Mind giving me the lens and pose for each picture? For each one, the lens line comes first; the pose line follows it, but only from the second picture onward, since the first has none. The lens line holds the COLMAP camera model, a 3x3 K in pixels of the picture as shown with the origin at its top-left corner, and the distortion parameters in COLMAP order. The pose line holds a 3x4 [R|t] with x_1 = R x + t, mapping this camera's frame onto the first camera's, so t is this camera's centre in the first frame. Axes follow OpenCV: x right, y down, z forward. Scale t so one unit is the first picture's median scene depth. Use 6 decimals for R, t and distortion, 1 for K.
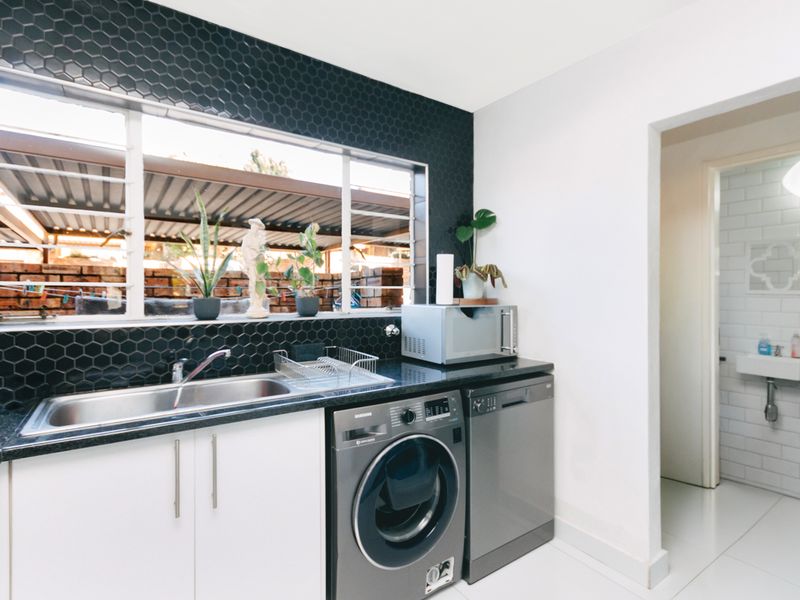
lens RADIAL K [[413.7, 0, 400.0], [0, 413.7, 300.0], [0, 0, 1]] dist [0.002980, 0.000375]
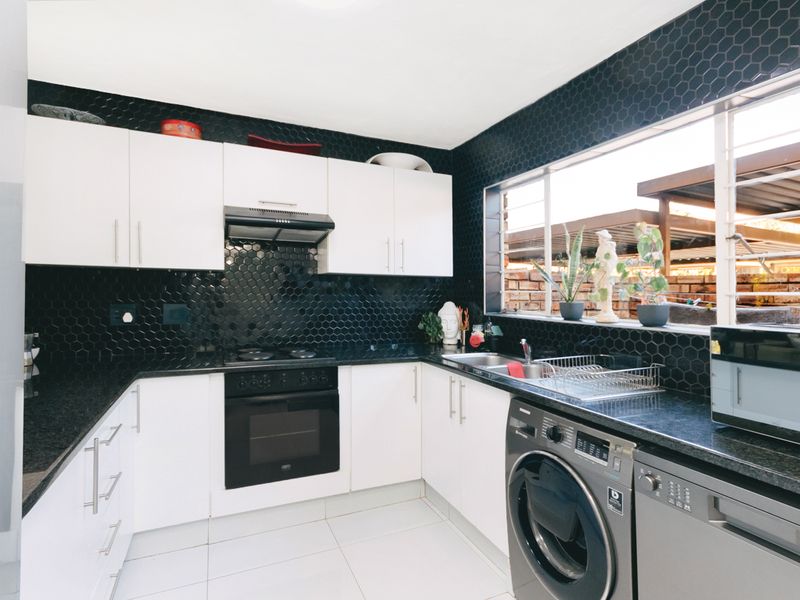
lens RADIAL K [[413.7, 0, 400.0], [0, 413.7, 300.0], [0, 0, 1]] dist [0.002980, 0.000375]
pose [[-0.183892, 0.009373, -0.982902, 0.770624], [-0.031233, 0.999394, 0.015374, -0.013321], [0.982450, 0.033526, -0.183488, 0.650541]]
